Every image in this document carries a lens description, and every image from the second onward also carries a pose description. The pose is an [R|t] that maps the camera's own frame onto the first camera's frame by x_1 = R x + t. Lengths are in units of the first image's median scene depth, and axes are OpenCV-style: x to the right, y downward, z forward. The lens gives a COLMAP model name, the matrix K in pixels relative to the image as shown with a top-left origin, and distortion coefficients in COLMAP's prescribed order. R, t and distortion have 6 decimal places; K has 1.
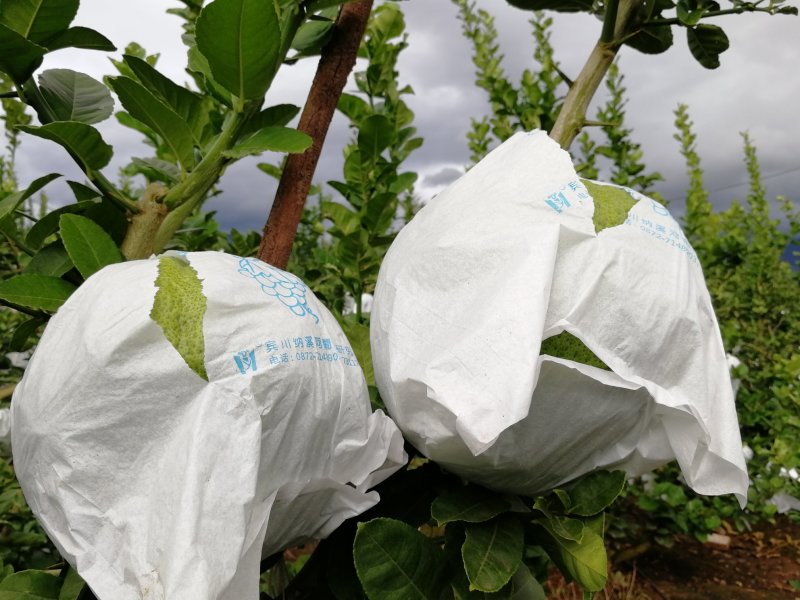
lens RADIAL K [[636.9, 0, 399.9], [0, 636.9, 329.1], [0, 0, 1]] dist [-0.030429, 0.008047]
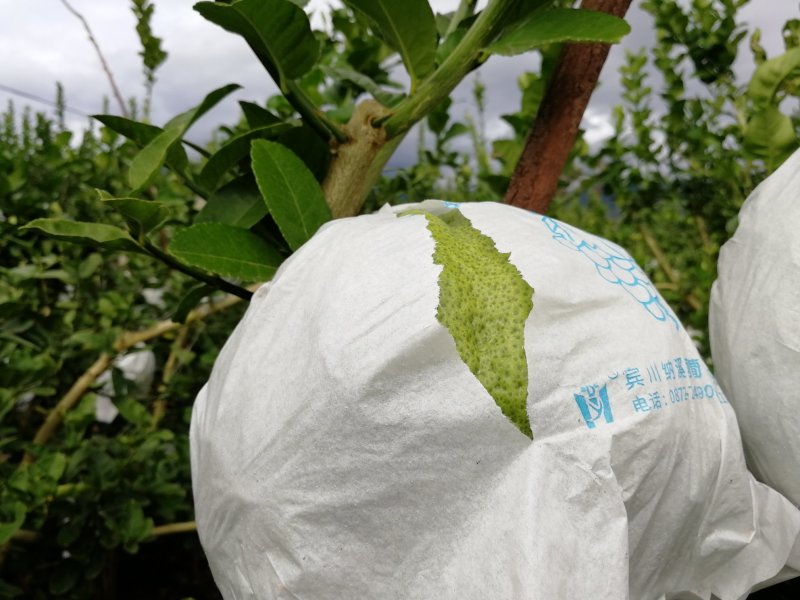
lens RADIAL K [[636.9, 0, 399.9], [0, 636.9, 329.1], [0, 0, 1]] dist [-0.030429, 0.008047]
pose [[0.985064, 0.060079, -0.161365, -0.327014], [-0.045902, 0.994866, 0.090192, -0.059715], [0.165956, -0.081438, 0.982765, 0.423202]]
